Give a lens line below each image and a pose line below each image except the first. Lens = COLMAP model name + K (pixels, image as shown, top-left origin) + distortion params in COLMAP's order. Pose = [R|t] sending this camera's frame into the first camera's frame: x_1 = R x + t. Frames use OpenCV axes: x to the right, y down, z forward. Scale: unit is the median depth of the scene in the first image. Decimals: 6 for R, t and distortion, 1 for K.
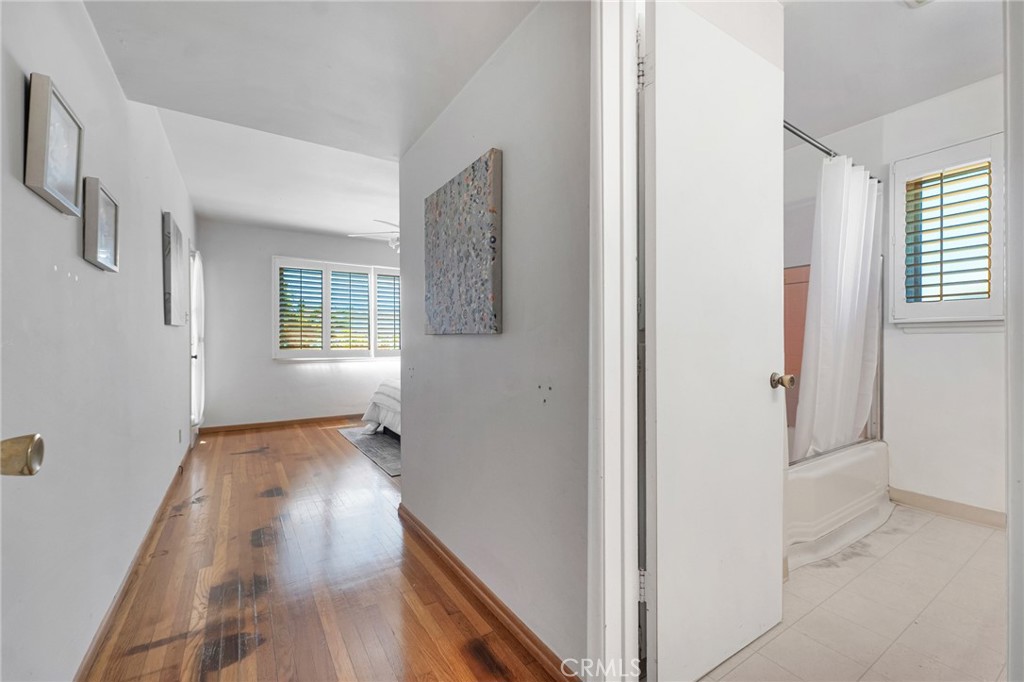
lens RADIAL K [[421.6, 0, 516.6], [0, 421.6, 343.0], [0, 0, 1]] dist [0.003043, -0.000084]
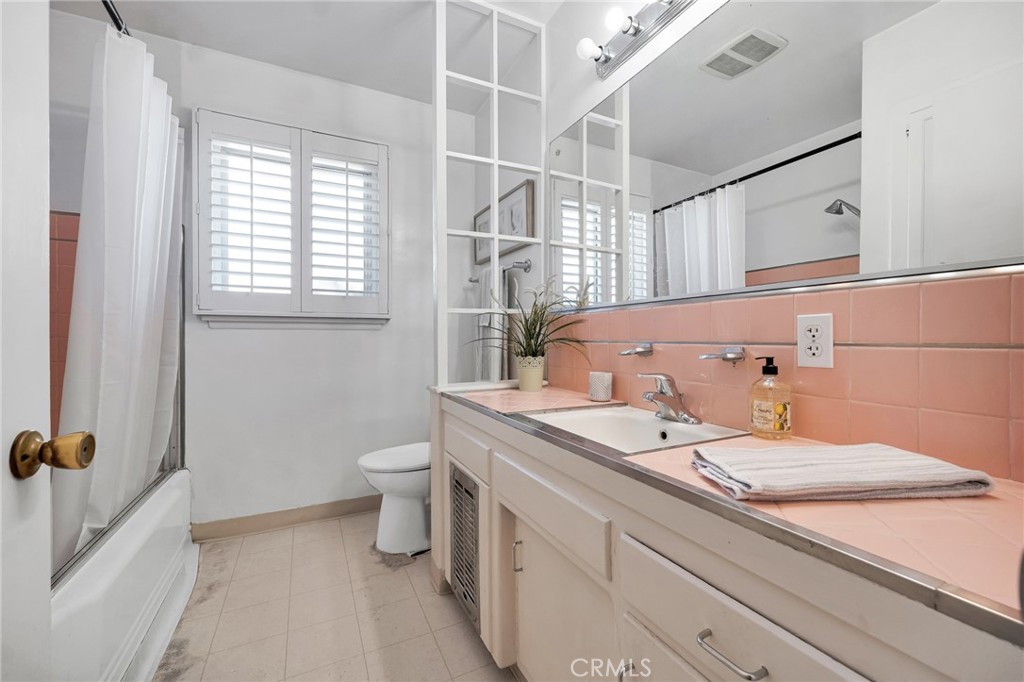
lens RADIAL K [[421.6, 0, 514.6], [0, 421.6, 344.9], [0, 0, 1]] dist [0.003043, -0.000084]
pose [[0.117487, -0.007520, 0.993046, 0.192877], [-0.010334, 0.999908, 0.008795, -0.004315], [-0.993021, -0.011296, 0.117399, 0.342248]]
